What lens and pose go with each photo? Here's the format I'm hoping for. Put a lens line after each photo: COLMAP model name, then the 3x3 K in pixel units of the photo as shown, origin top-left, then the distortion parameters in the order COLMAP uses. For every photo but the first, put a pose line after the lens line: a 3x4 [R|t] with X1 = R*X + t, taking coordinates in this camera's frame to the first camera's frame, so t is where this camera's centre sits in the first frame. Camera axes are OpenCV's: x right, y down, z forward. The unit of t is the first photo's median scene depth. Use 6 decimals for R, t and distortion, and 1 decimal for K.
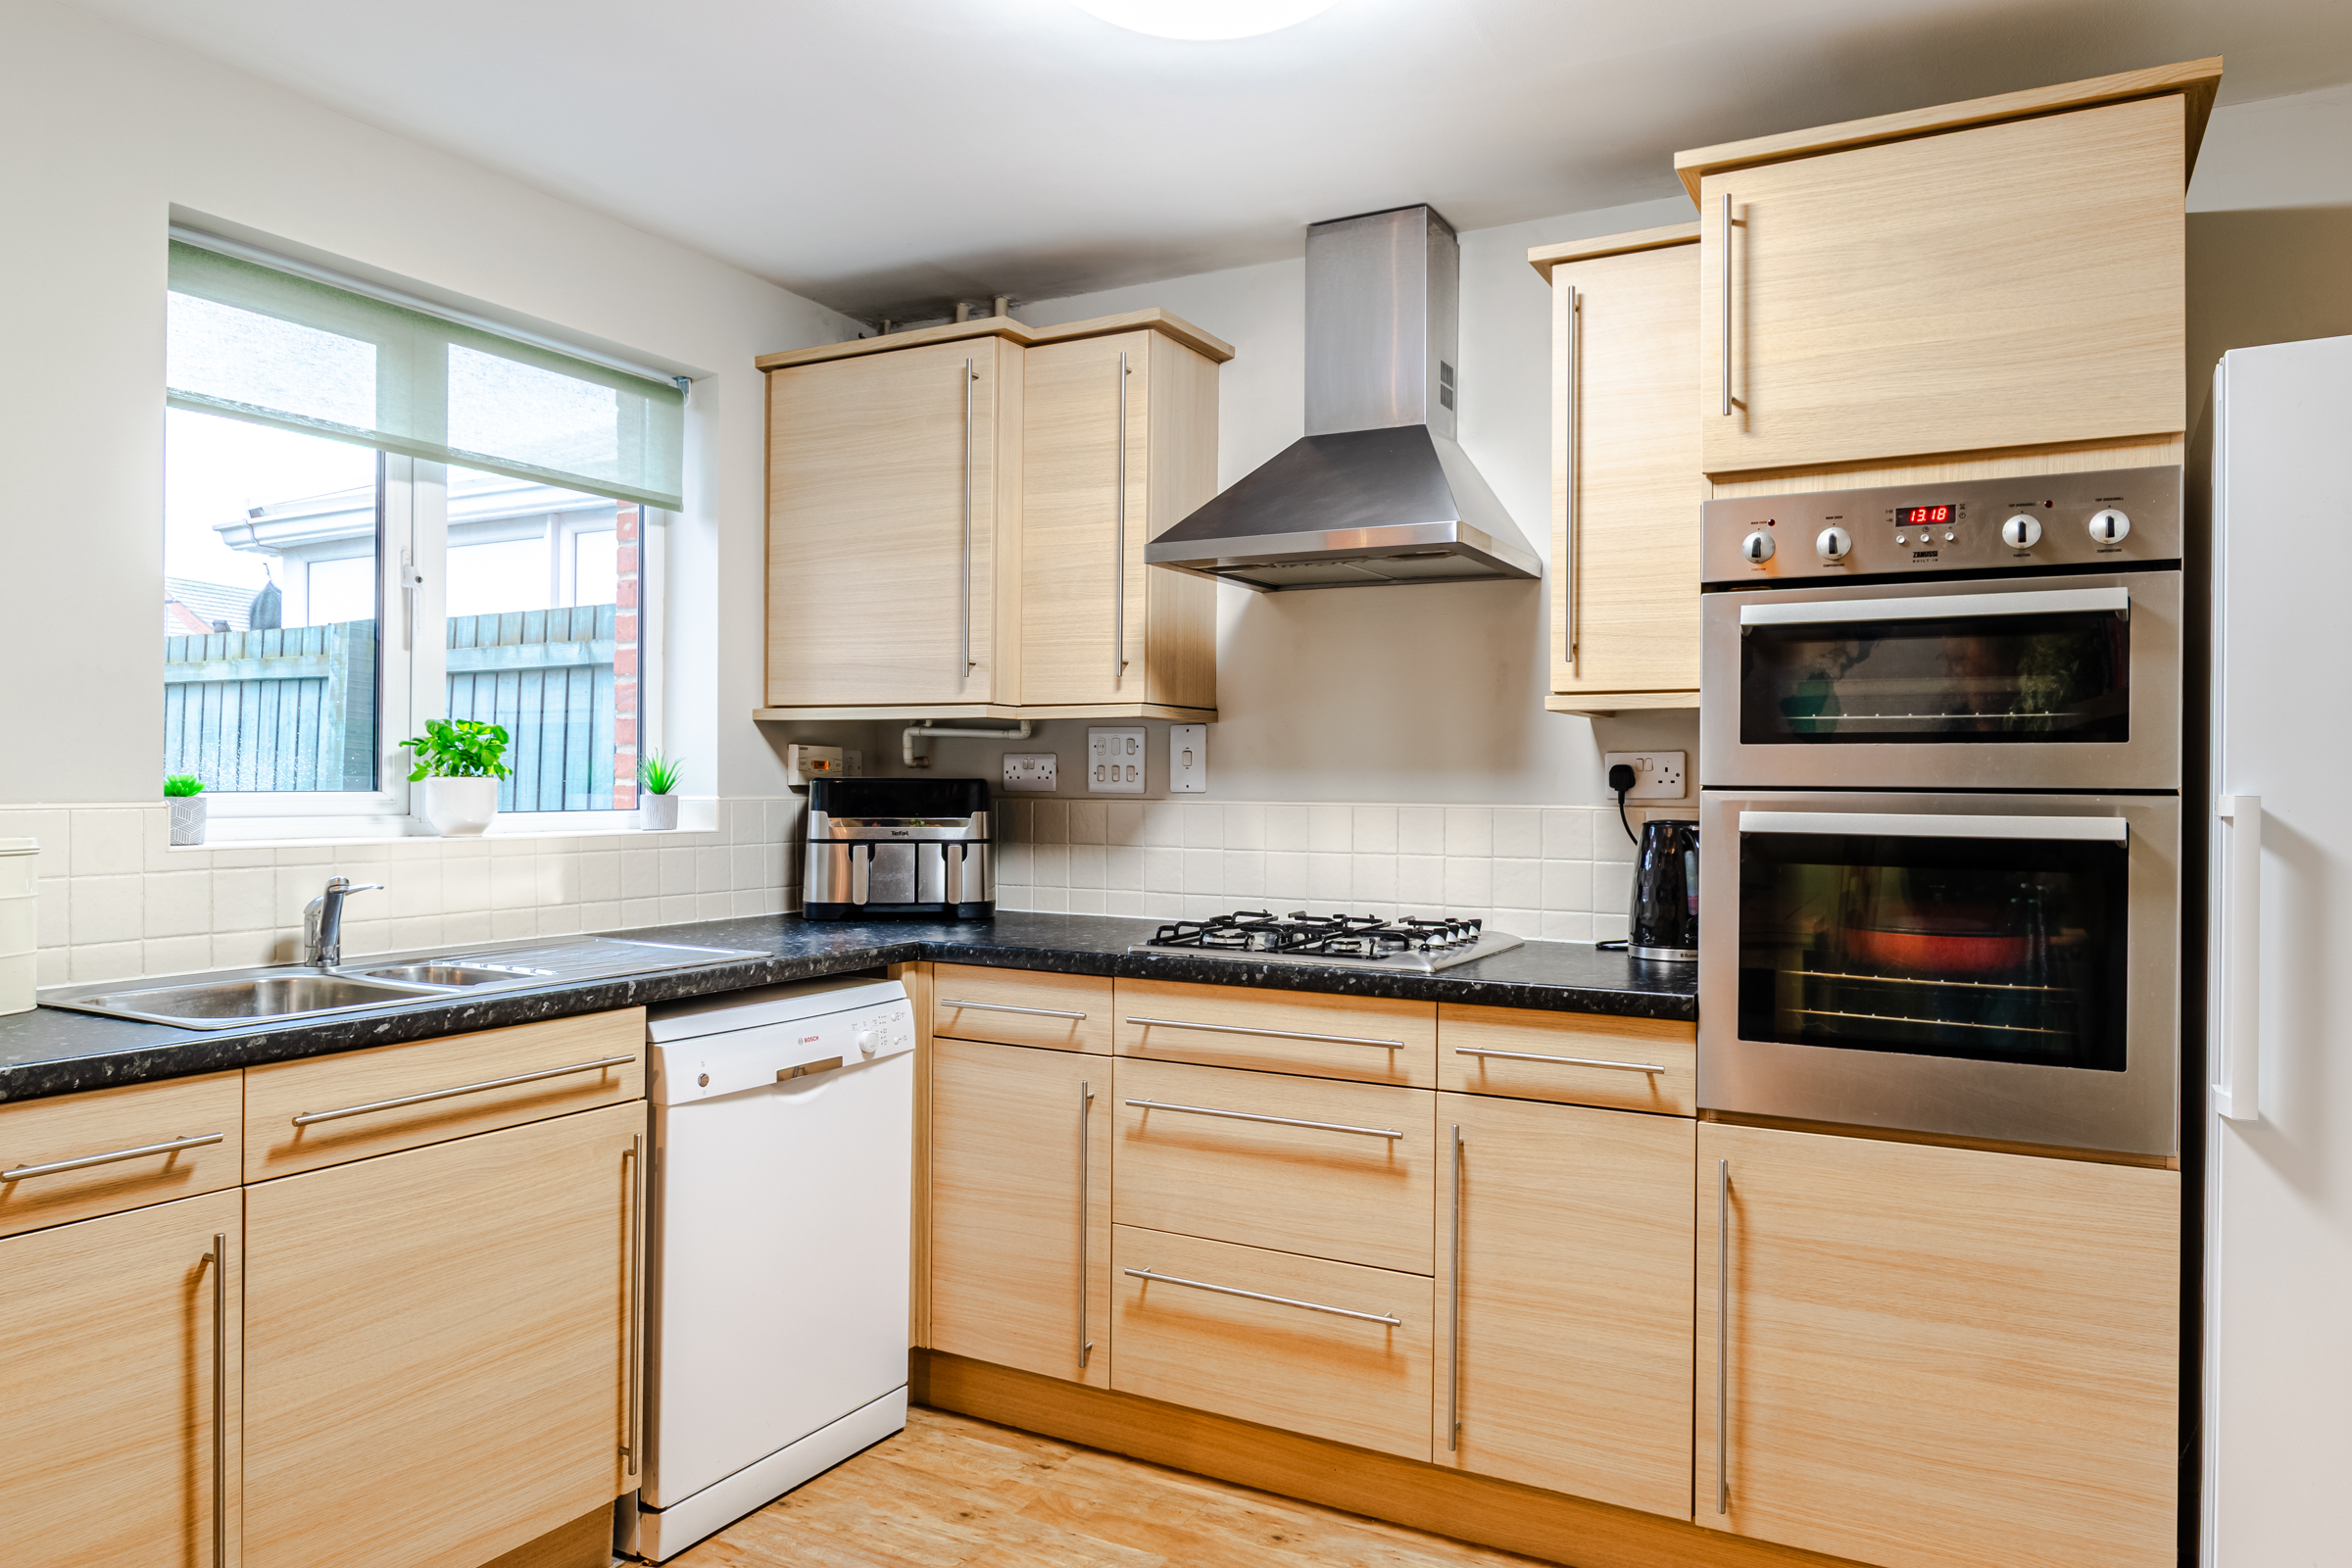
lens RADIAL K [[1535.0, 0, 1187.8], [0, 1535.0, 779.9], [0, 0, 1]] dist [-0.005634, -0.000706]
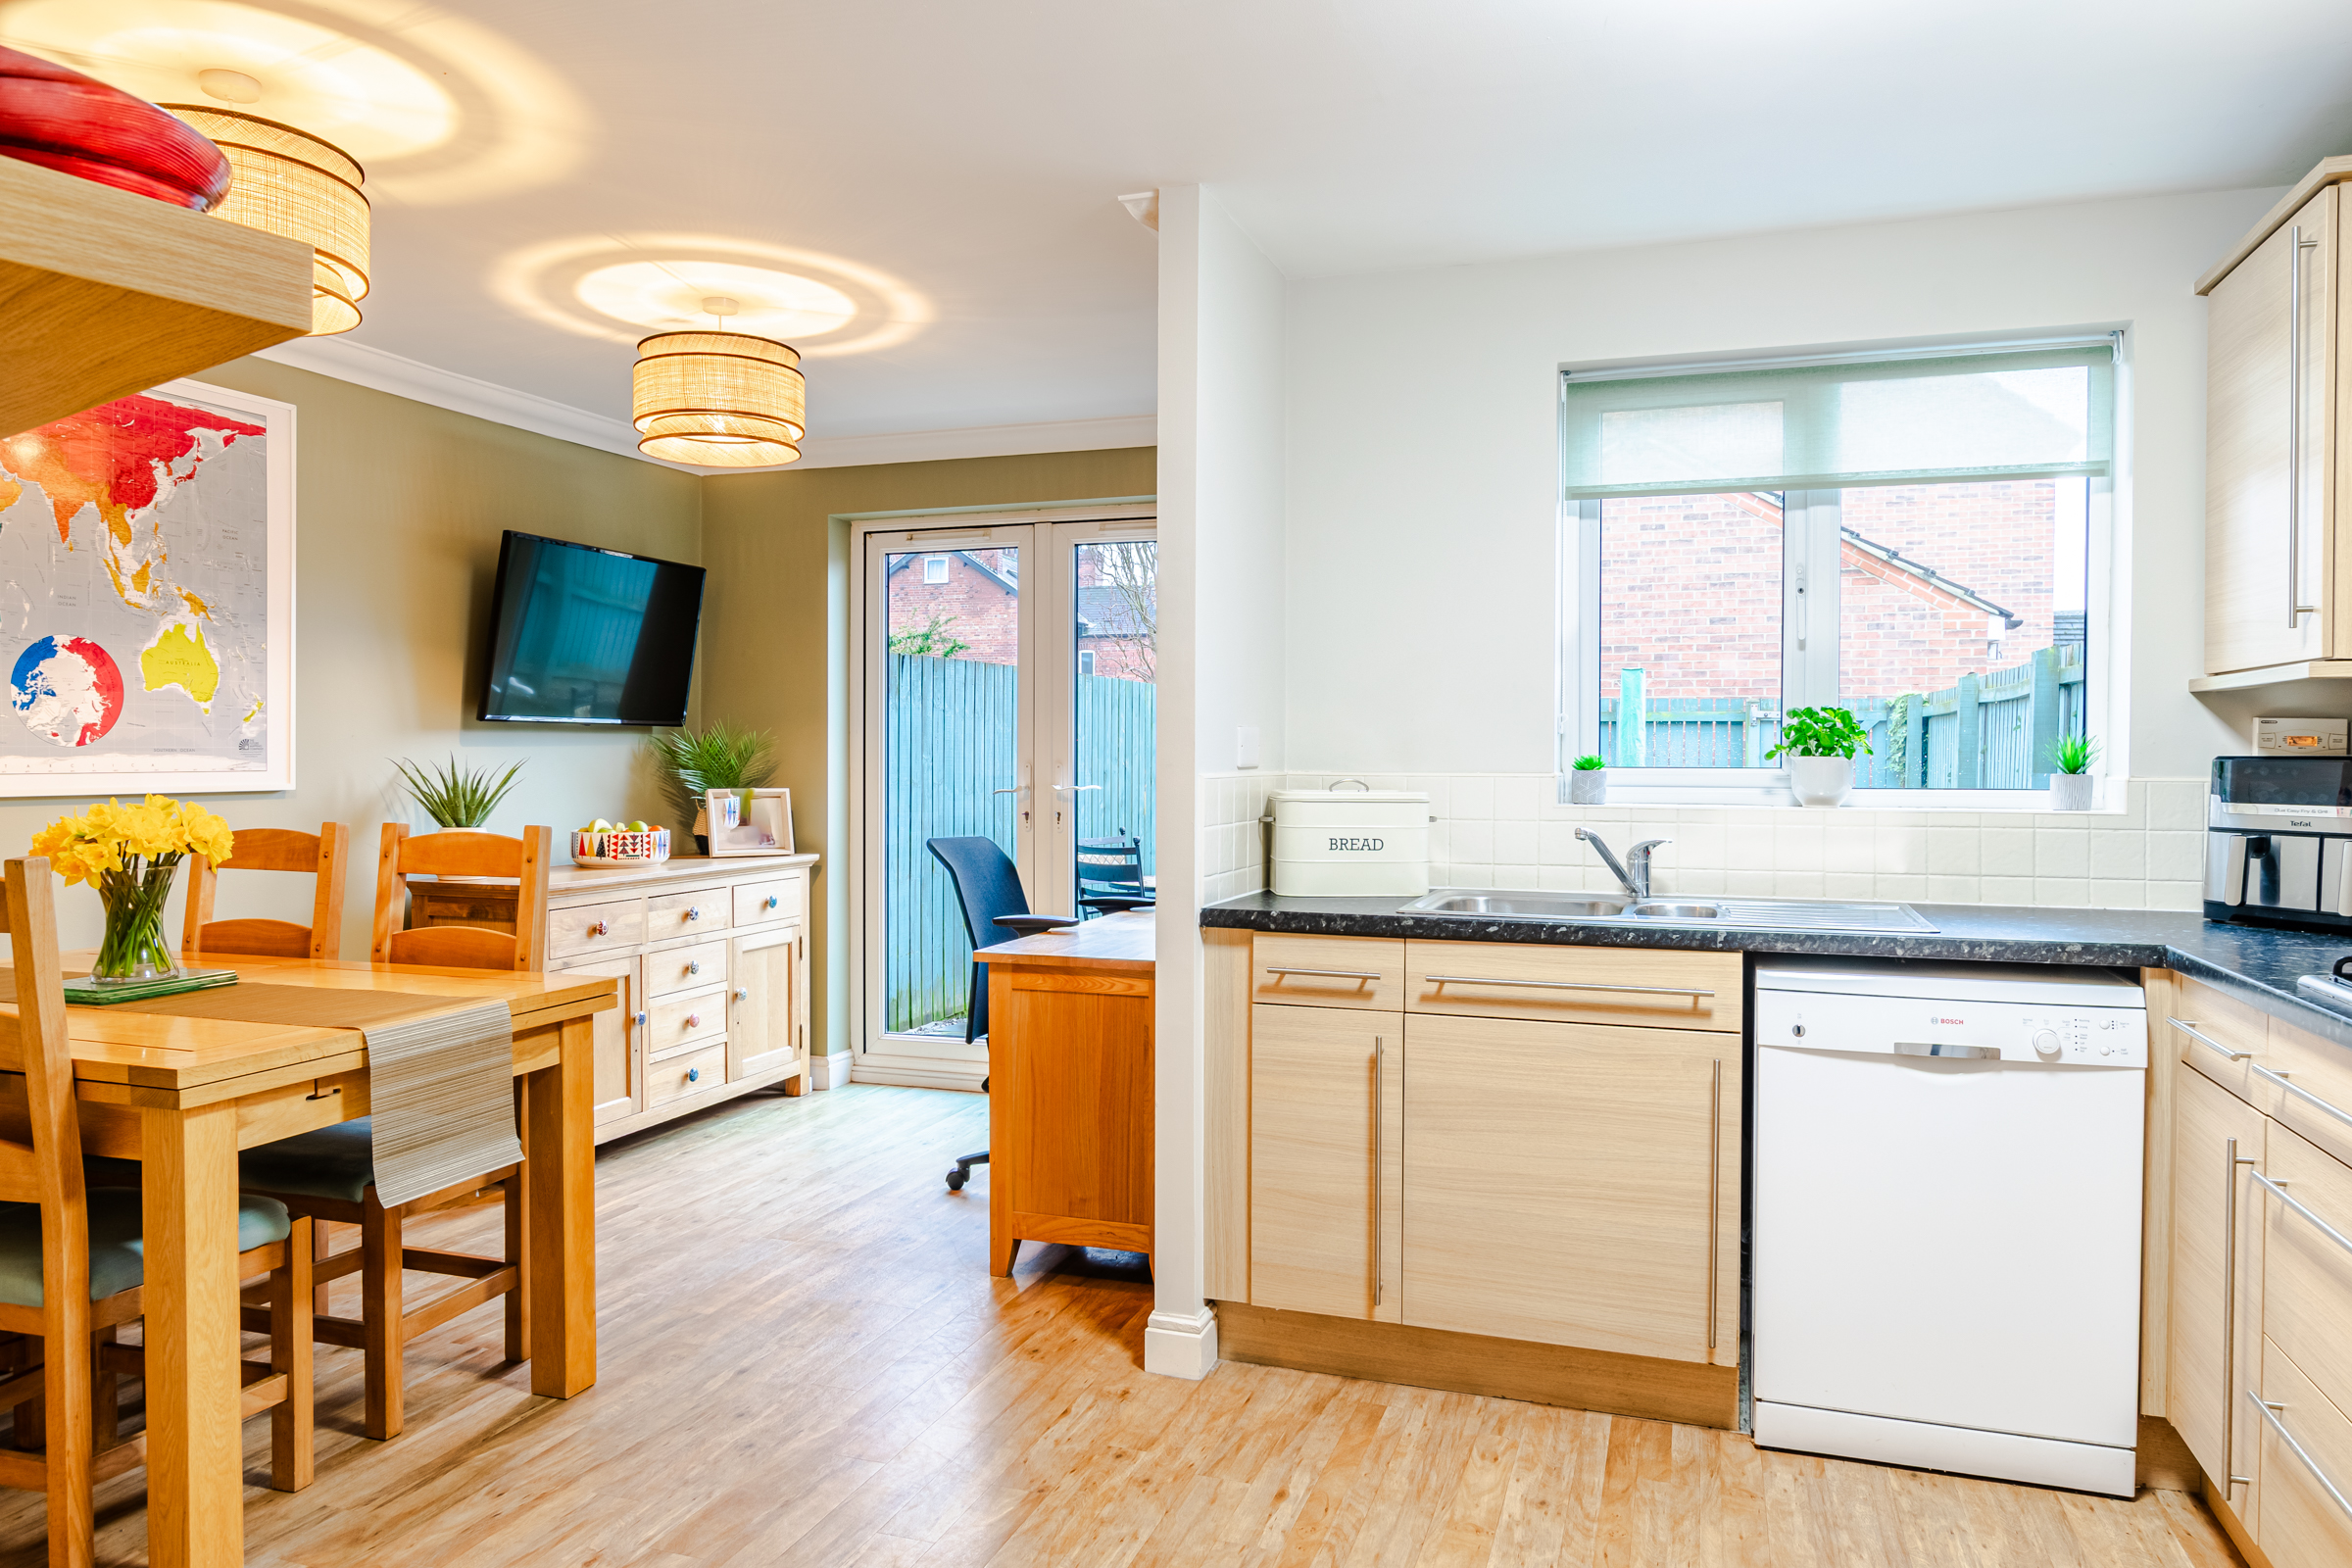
lens RADIAL K [[1535.0, 0, 1194.4], [0, 1535.0, 777.3], [0, 0, 1]] dist [-0.005634, -0.000706]
pose [[0.177291, 0.006843, -0.984135, 0.668523], [-0.003525, 0.999974, 0.006318, 0.008969], [0.984152, 0.002349, 0.177311, 0.370595]]
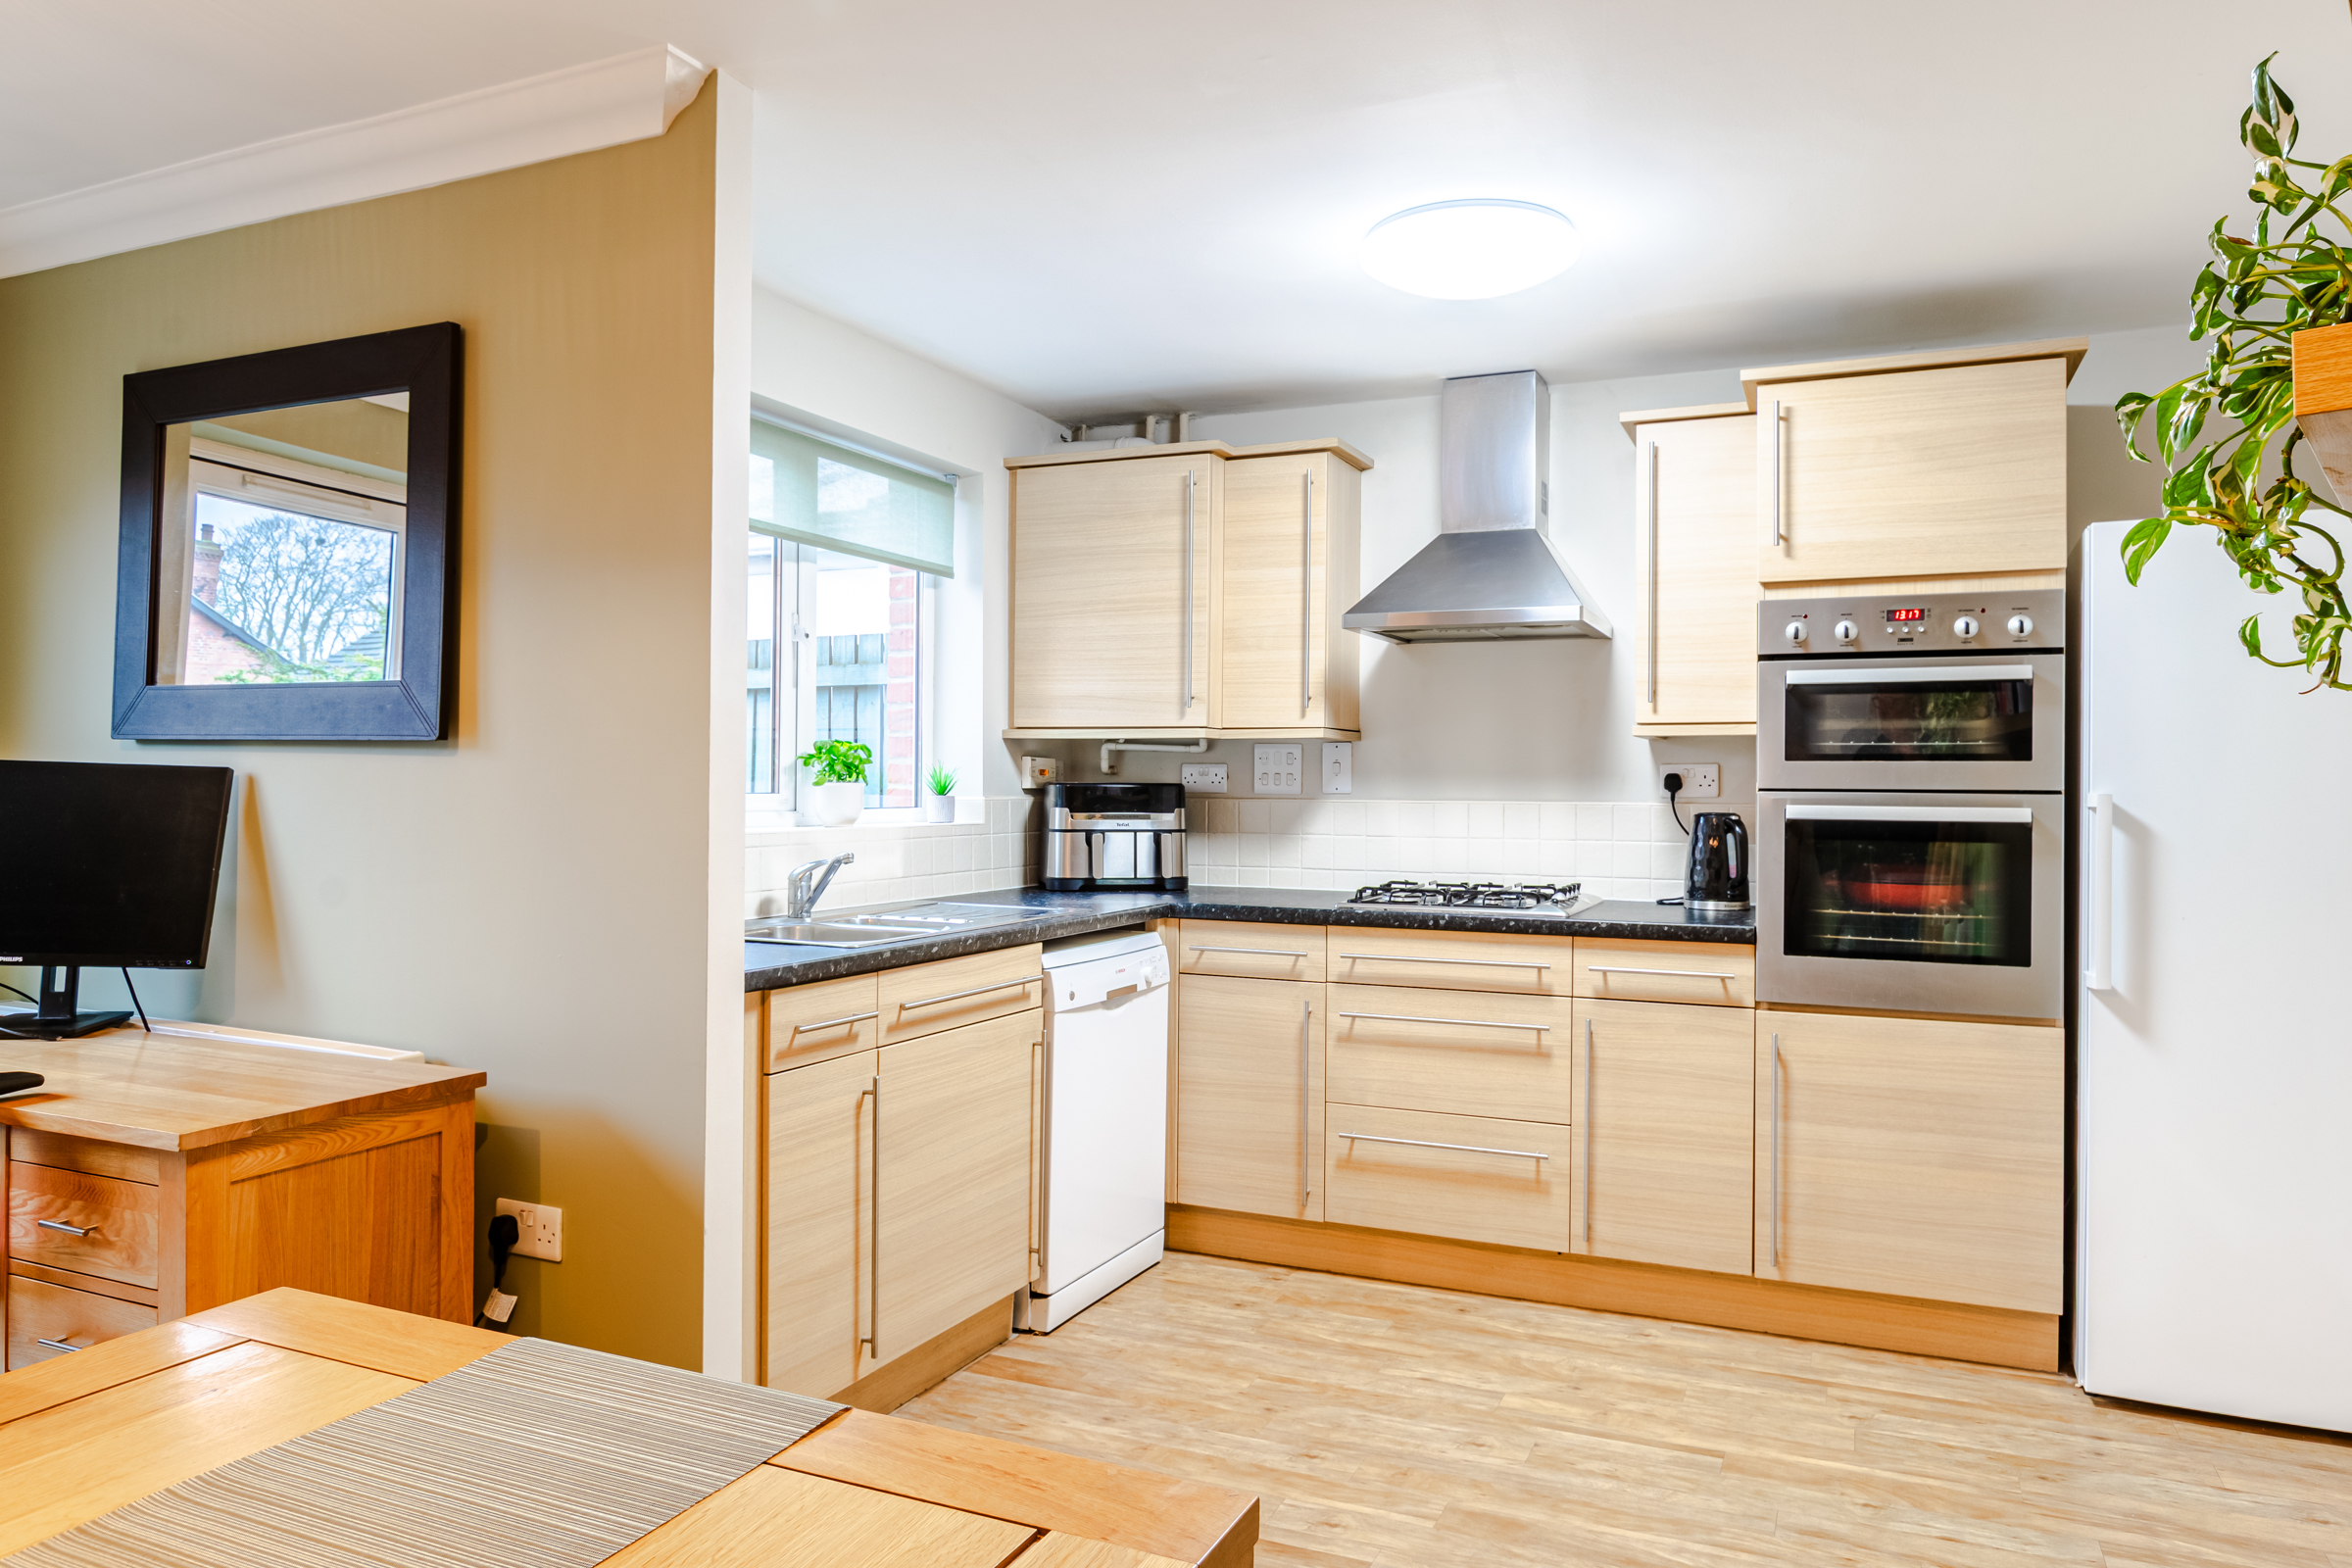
lens RADIAL K [[1535.0, 0, 1186.7], [0, 1535.0, 778.1], [0, 0, 1]] dist [-0.005634, -0.000706]
pose [[0.996615, -0.000052, 0.082213, -0.319072], [0.000267, 0.999997, -0.002613, -0.002371], [-0.082212, 0.002626, 0.996611, -0.419445]]
